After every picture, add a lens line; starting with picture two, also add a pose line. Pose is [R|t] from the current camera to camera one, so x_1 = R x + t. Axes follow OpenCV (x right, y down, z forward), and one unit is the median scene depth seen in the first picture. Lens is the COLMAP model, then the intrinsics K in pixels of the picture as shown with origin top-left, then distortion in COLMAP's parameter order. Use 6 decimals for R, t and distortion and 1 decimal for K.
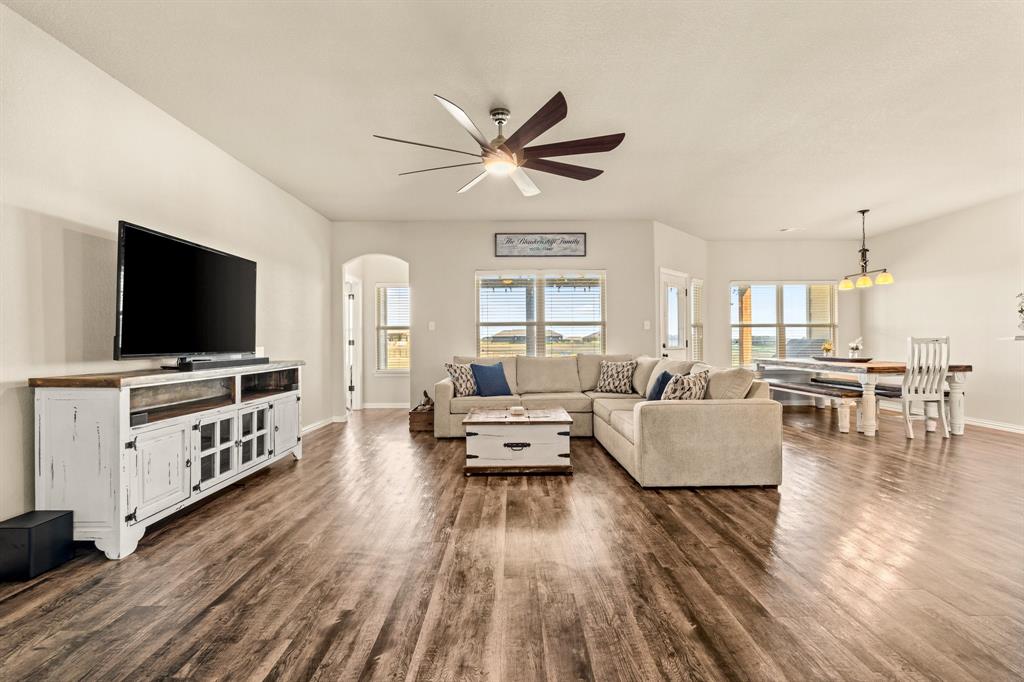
lens RADIAL K [[474.0, 0, 501.4], [0, 474.0, 341.0], [0, 0, 1]] dist [-0.002718, -0.000512]
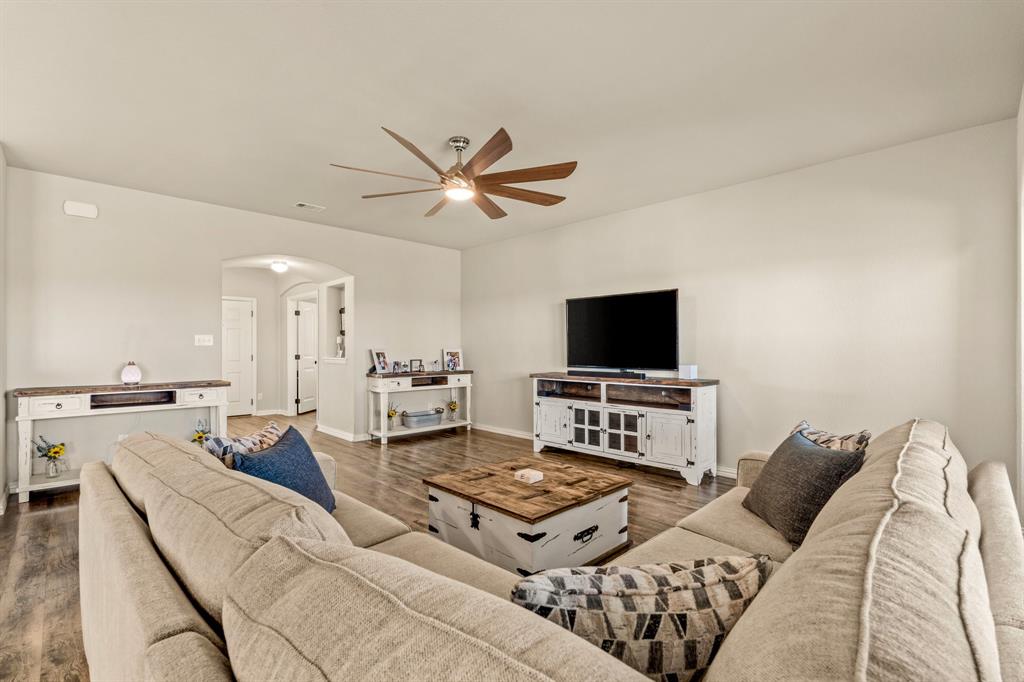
lens RADIAL K [[453.7, 0, 512.0], [0, 453.7, 341.0], [0, 0, 1]] dist [-0.003032, -0.000467]
pose [[-0.702183, -0.007604, -0.711956, 0.653334], [0.003901, 0.999887, -0.014527, -0.039224], [0.711986, -0.012978, -0.702074, 1.867512]]
